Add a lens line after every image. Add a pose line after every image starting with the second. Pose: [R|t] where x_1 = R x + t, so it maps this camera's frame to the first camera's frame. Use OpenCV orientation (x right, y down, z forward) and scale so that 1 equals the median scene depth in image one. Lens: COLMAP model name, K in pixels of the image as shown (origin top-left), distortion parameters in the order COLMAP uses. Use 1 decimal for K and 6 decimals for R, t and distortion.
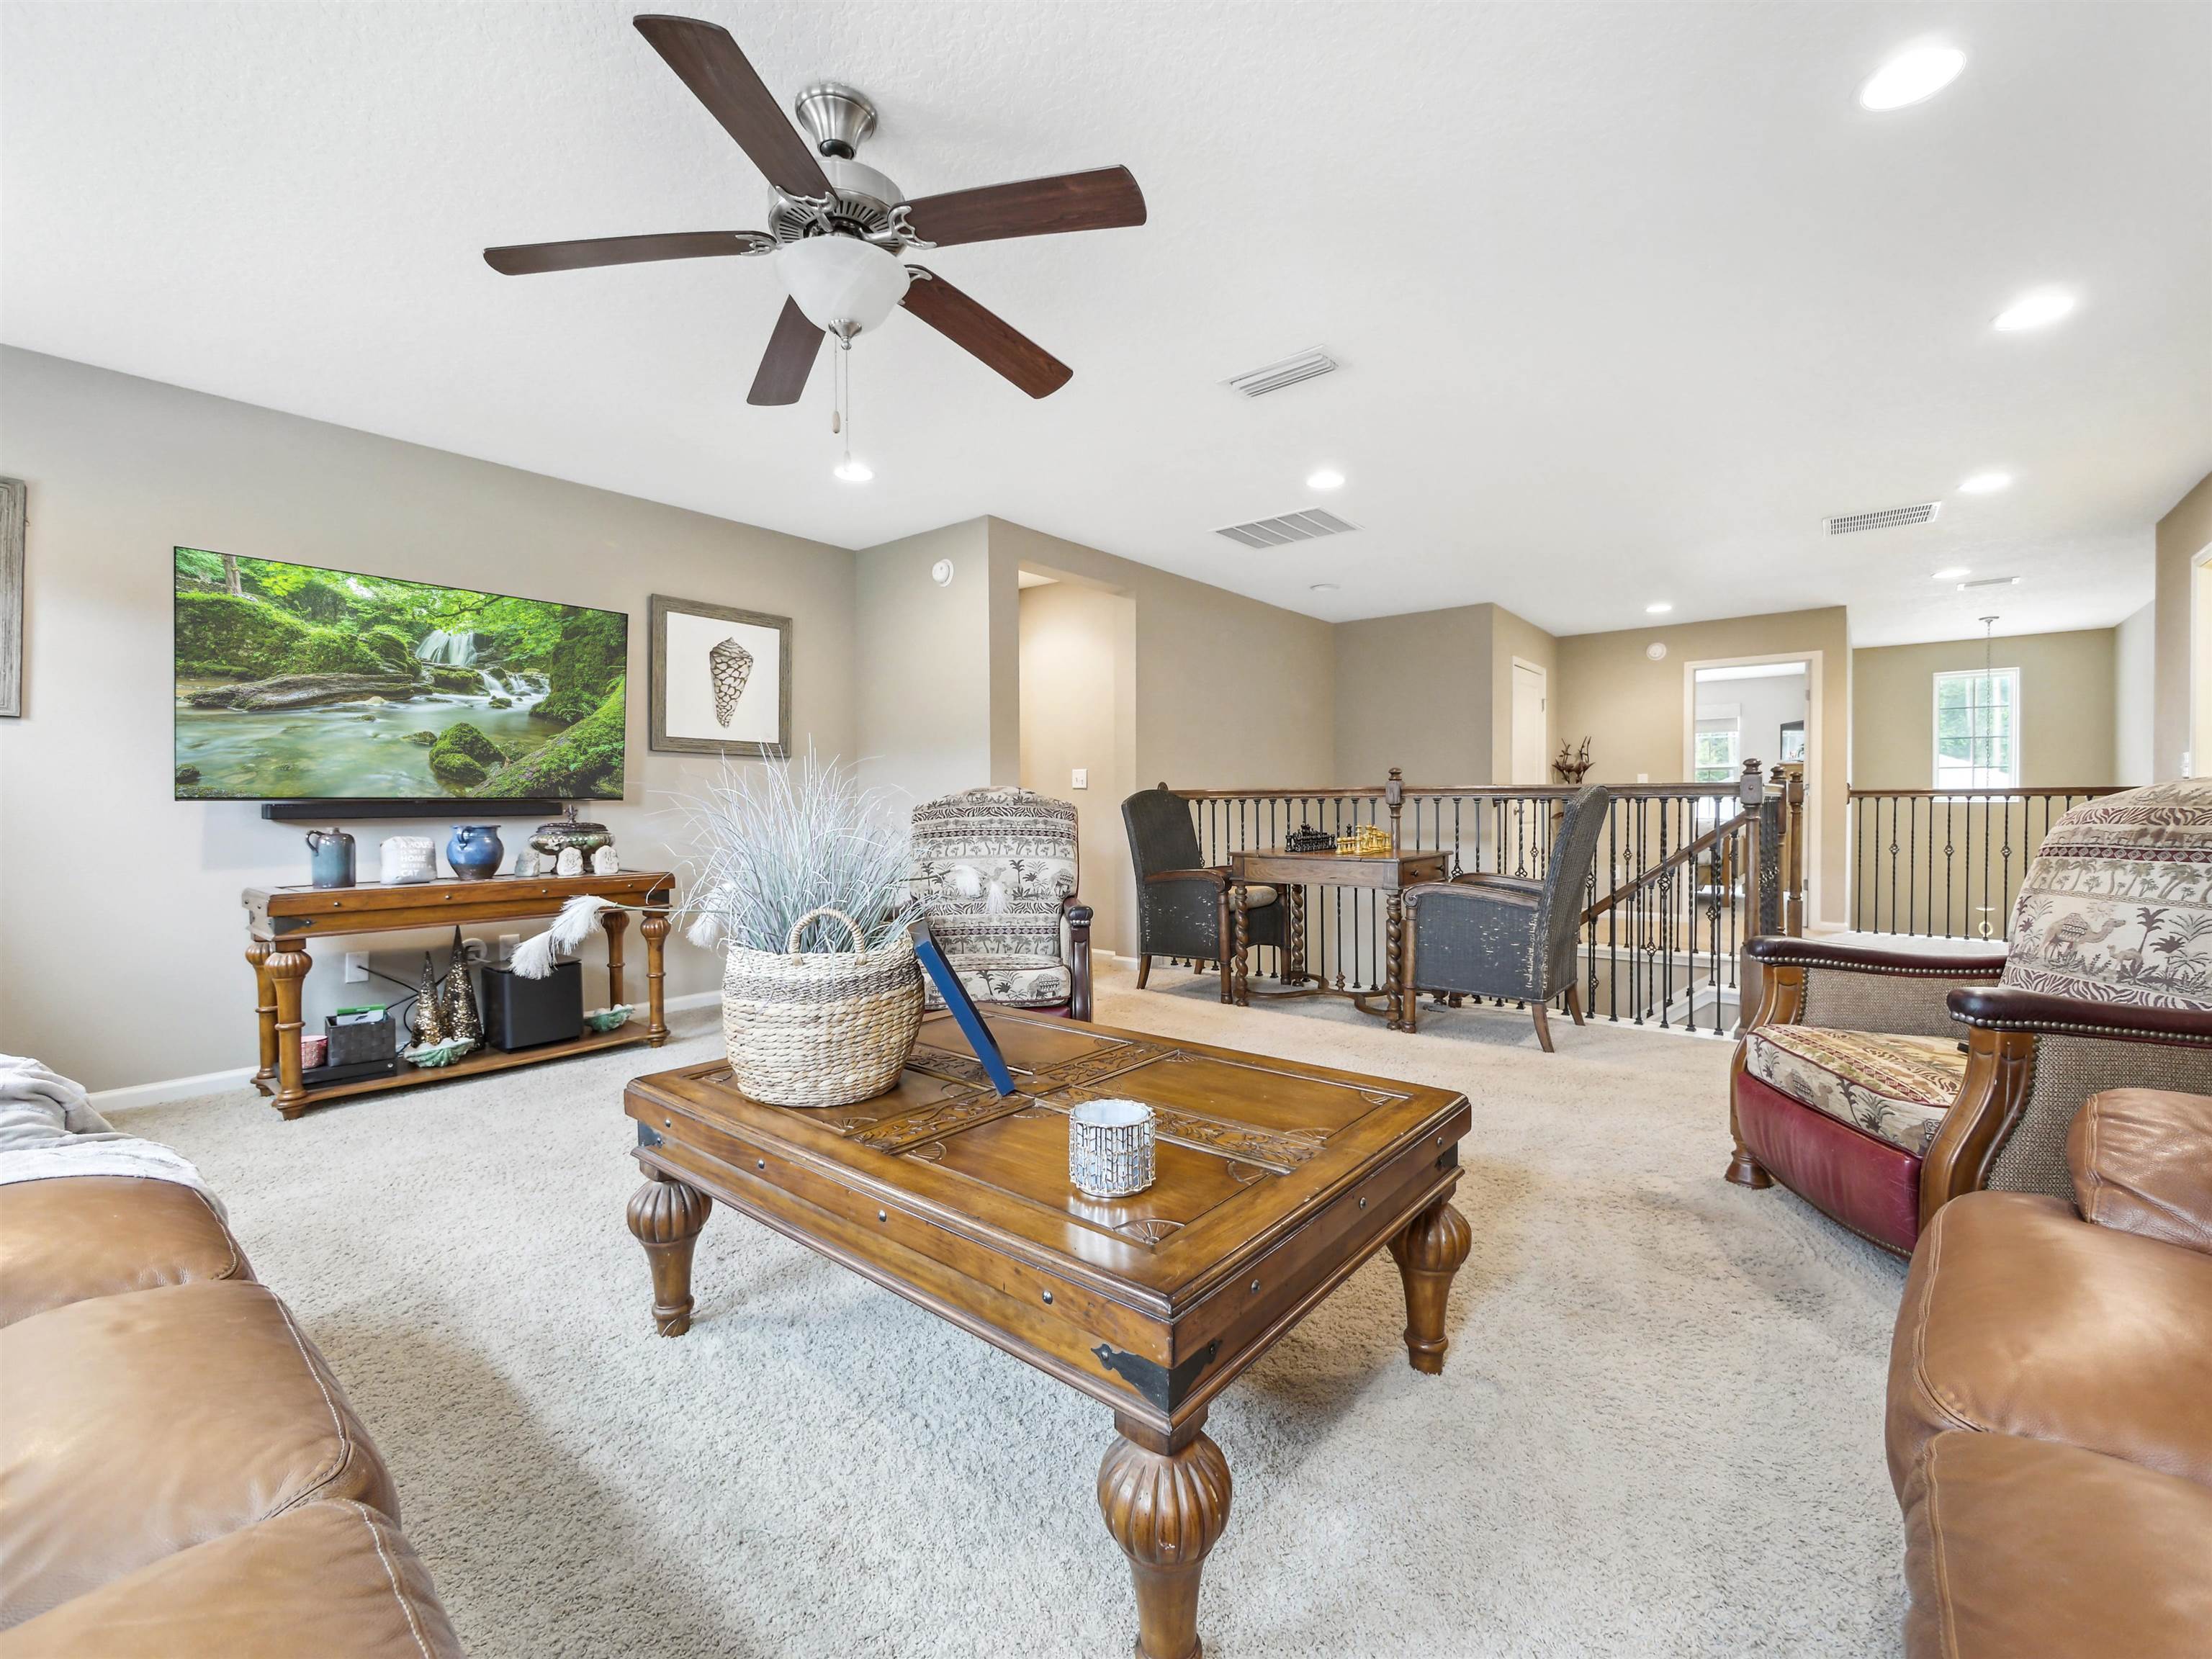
lens RADIAL K [[941.5, 0, 1102.8], [0, 941.5, 794.4], [0, 0, 1]] dist [0.000312, 0.000044]
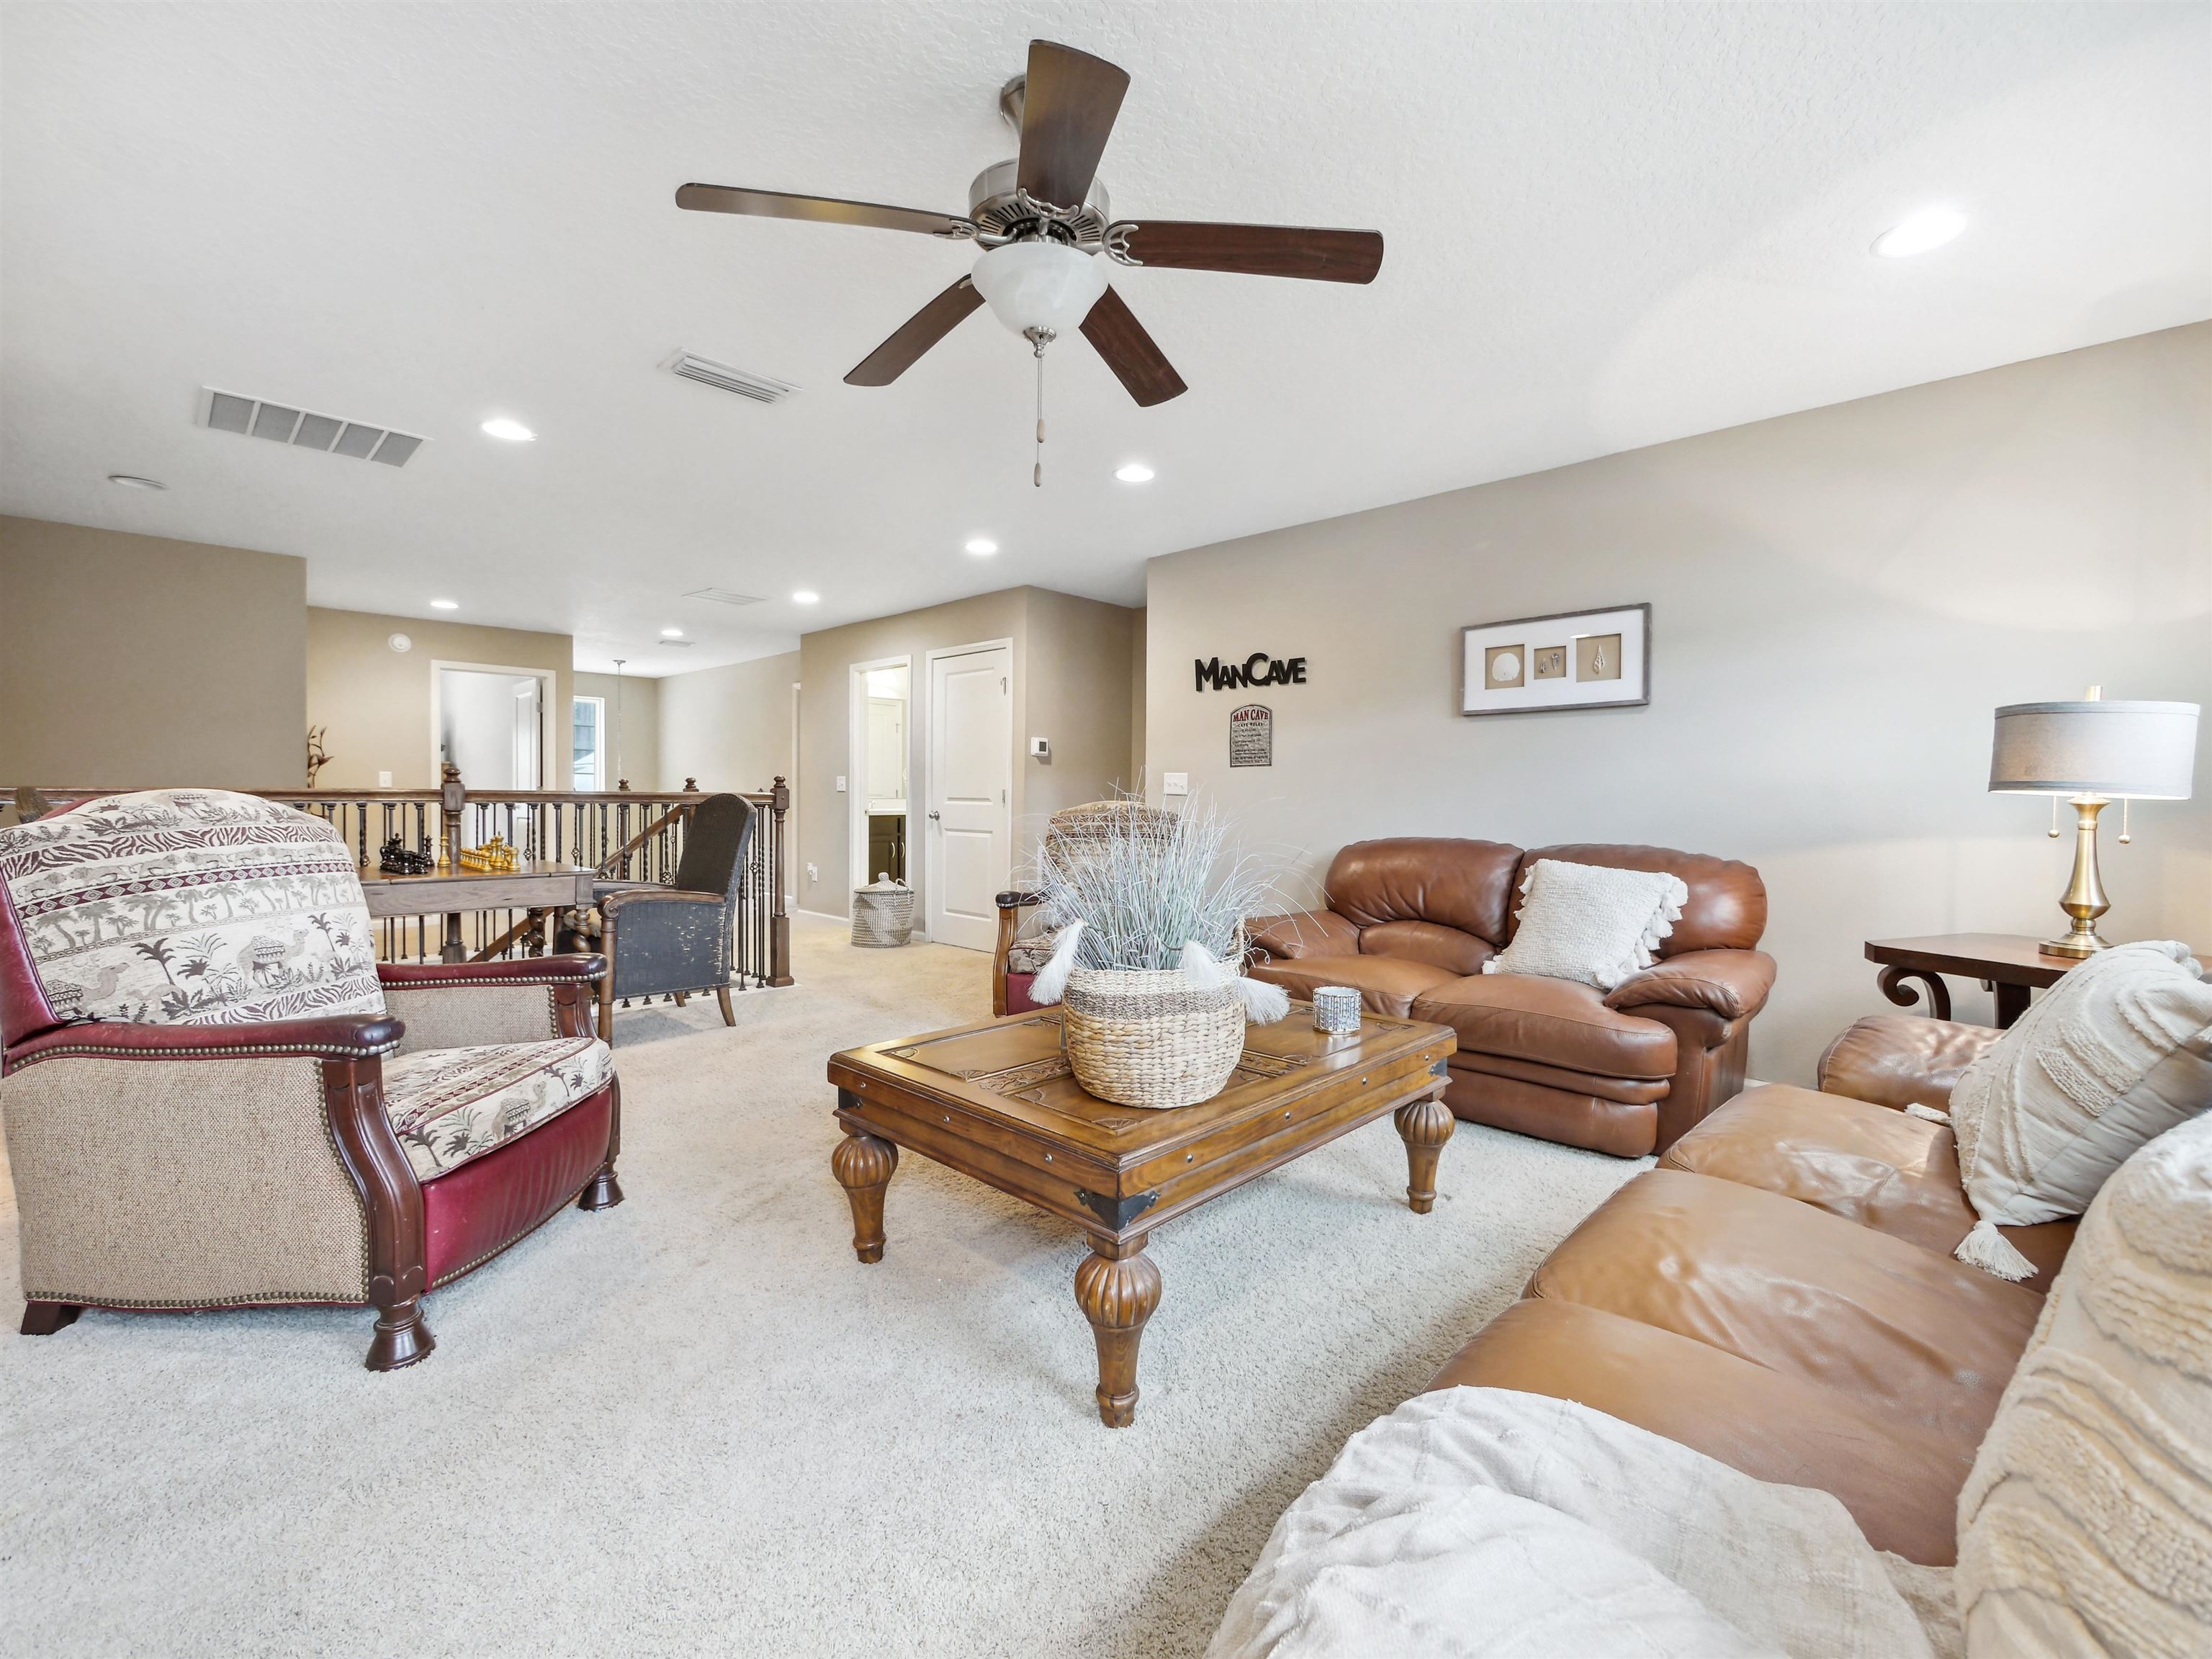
lens RADIAL K [[941.5, 0, 1102.8], [0, 941.5, 794.4], [0, 0, 1]] dist [0.000312, 0.000044]
pose [[0.083112, 0.009464, 0.996495, -0.618182], [-0.021759, 0.999734, -0.007680, -0.012685], [-0.996303, -0.021045, 0.083296, 0.429095]]
